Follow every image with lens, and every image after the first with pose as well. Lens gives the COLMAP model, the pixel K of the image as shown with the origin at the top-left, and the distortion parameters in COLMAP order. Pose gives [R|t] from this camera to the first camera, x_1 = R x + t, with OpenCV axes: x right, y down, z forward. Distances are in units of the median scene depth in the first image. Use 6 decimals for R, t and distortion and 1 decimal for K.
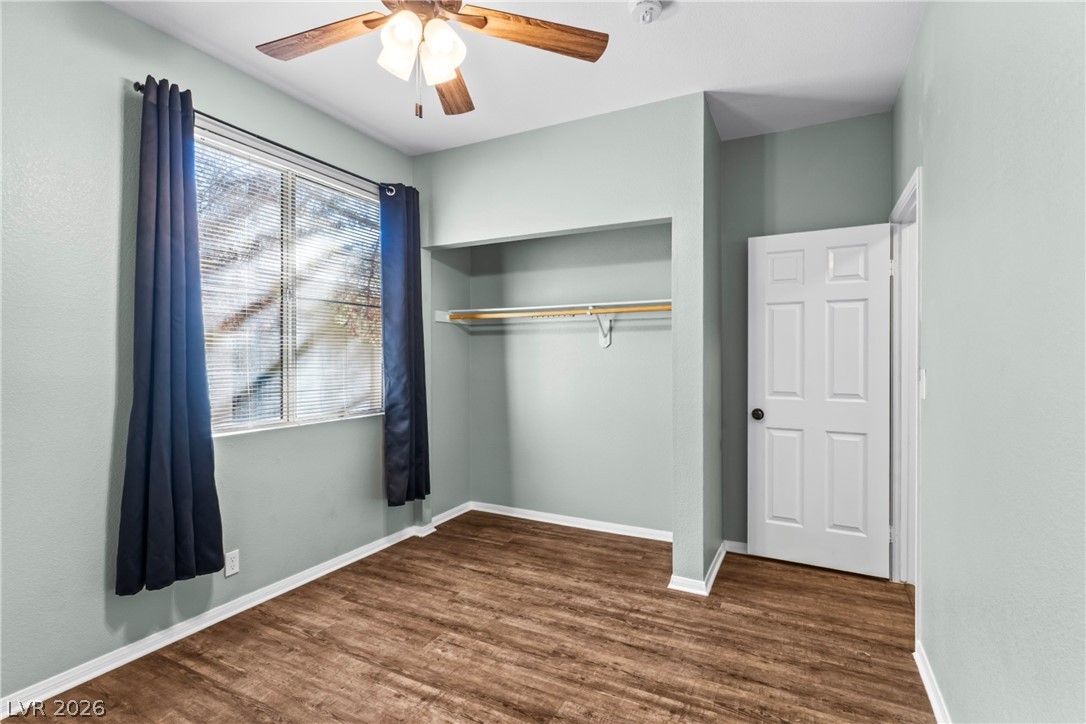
lens RADIAL K [[521.0, 0, 526.0], [0, 521.0, 361.5], [0, 0, 1]] dist [0.000599, -0.000042]
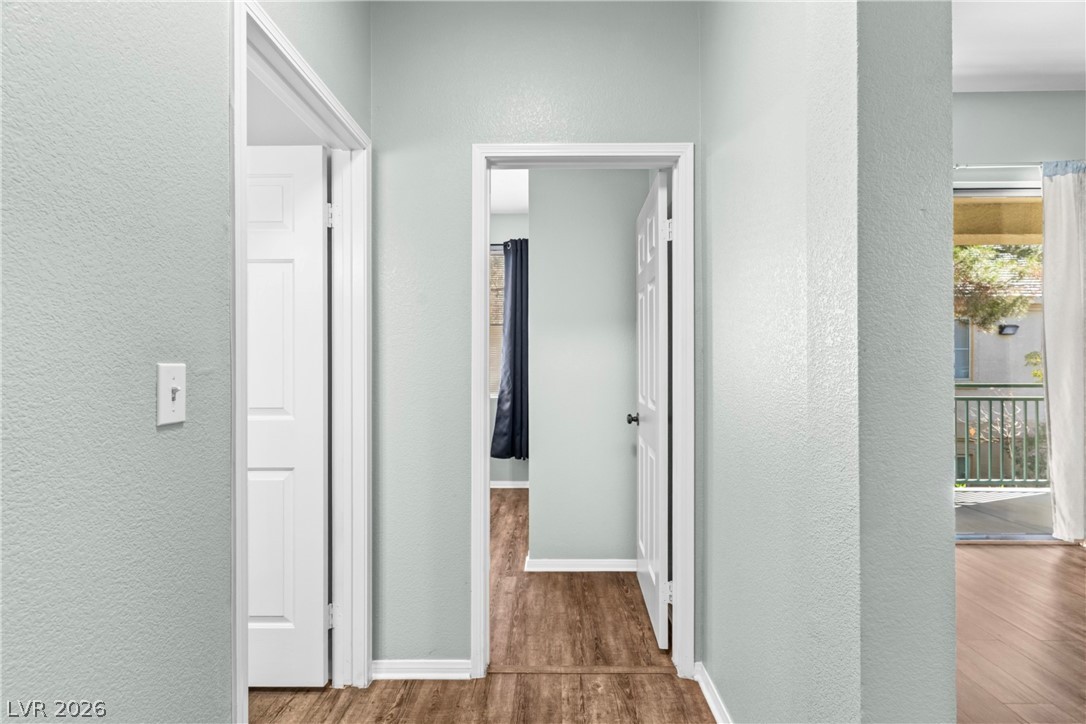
lens RADIAL K [[502.3, 0, 543.0], [0, 502.3, 362.0], [0, 0, 1]] dist [0.001147, -0.000053]
pose [[0.474460, 0.007215, -0.880248, 1.200927], [-0.002078, 0.999973, 0.007076, -0.010940], [0.880275, -0.001528, 0.474462, 0.471479]]
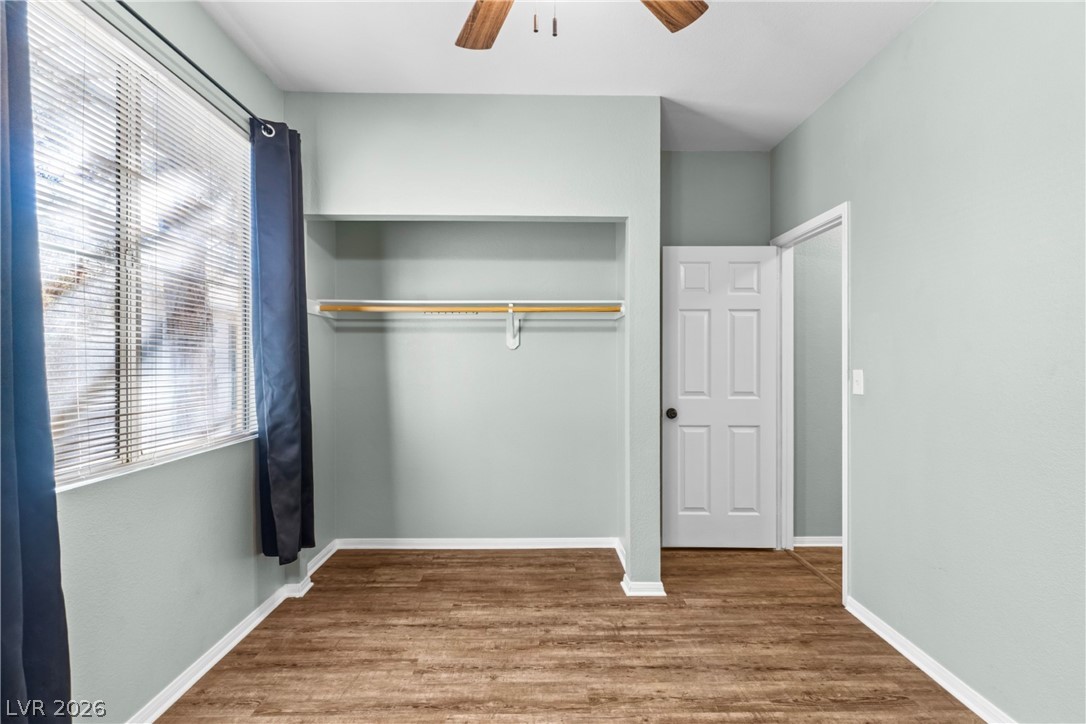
lens RADIAL K [[527.9, 0, 543.0], [0, 527.9, 362.0], [0, 0, 1]] dist [0.001973, 0.000203]
pose [[0.876754, -0.000785, 0.480939, -0.321123], [0.003039, 0.999988, -0.003909, -0.000047], [-0.480930, 0.004889, 0.876746, 0.194832]]
